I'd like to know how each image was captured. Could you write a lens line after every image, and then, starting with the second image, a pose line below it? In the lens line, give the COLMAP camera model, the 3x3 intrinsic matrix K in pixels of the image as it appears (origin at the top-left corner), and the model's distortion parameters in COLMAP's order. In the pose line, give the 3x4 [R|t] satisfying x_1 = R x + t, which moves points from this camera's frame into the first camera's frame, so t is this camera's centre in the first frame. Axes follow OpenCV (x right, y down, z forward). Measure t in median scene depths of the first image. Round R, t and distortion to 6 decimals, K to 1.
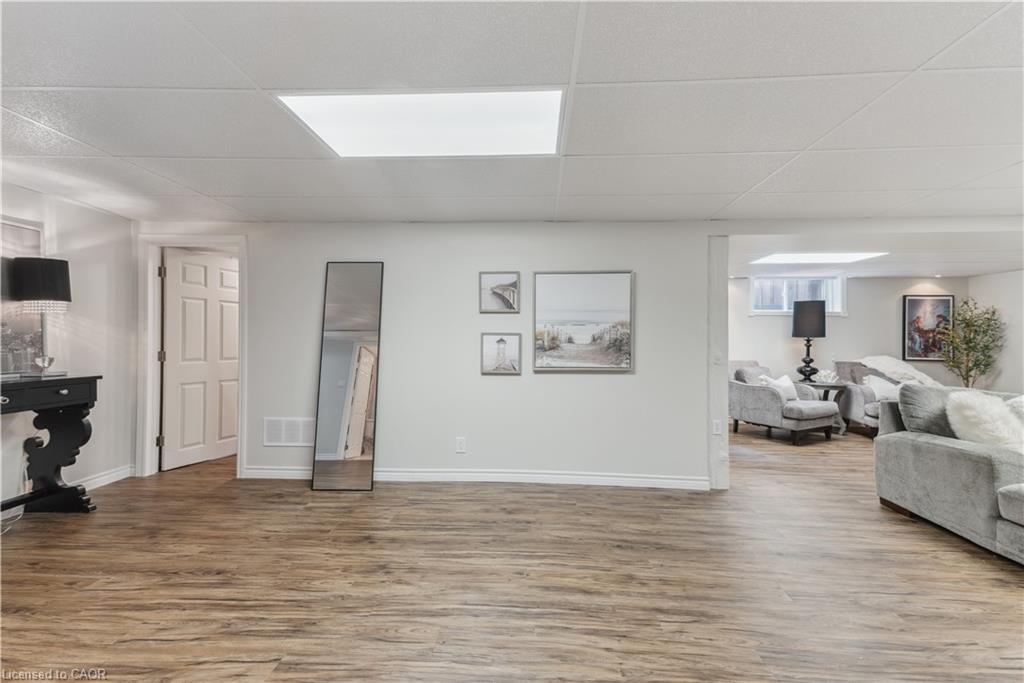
lens RADIAL K [[413.6, 0, 517.4], [0, 413.6, 337.4], [0, 0, 1]] dist [0.037779, -0.005795]
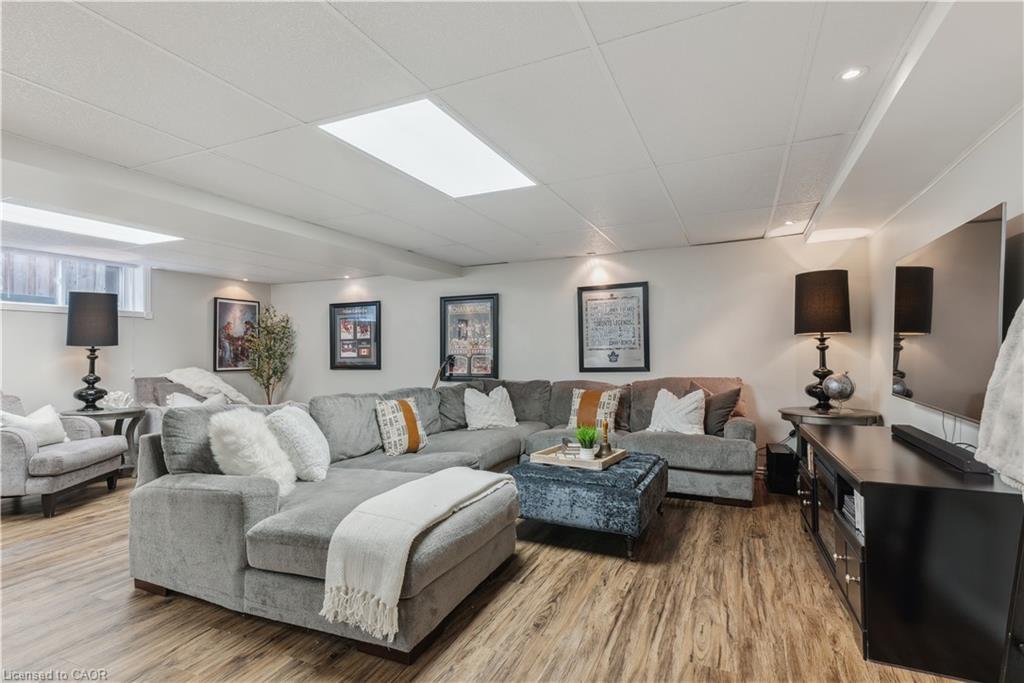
lens RADIAL K [[413.6, 0, 517.4], [0, 413.6, 337.4], [0, 0, 1]] dist [0.037779, -0.005795]
pose [[0.295640, 0.018269, 0.955125, 0.277278], [0.004398, 0.999780, -0.020484, 0.004281], [-0.955289, 0.010256, 0.295495, 0.154294]]
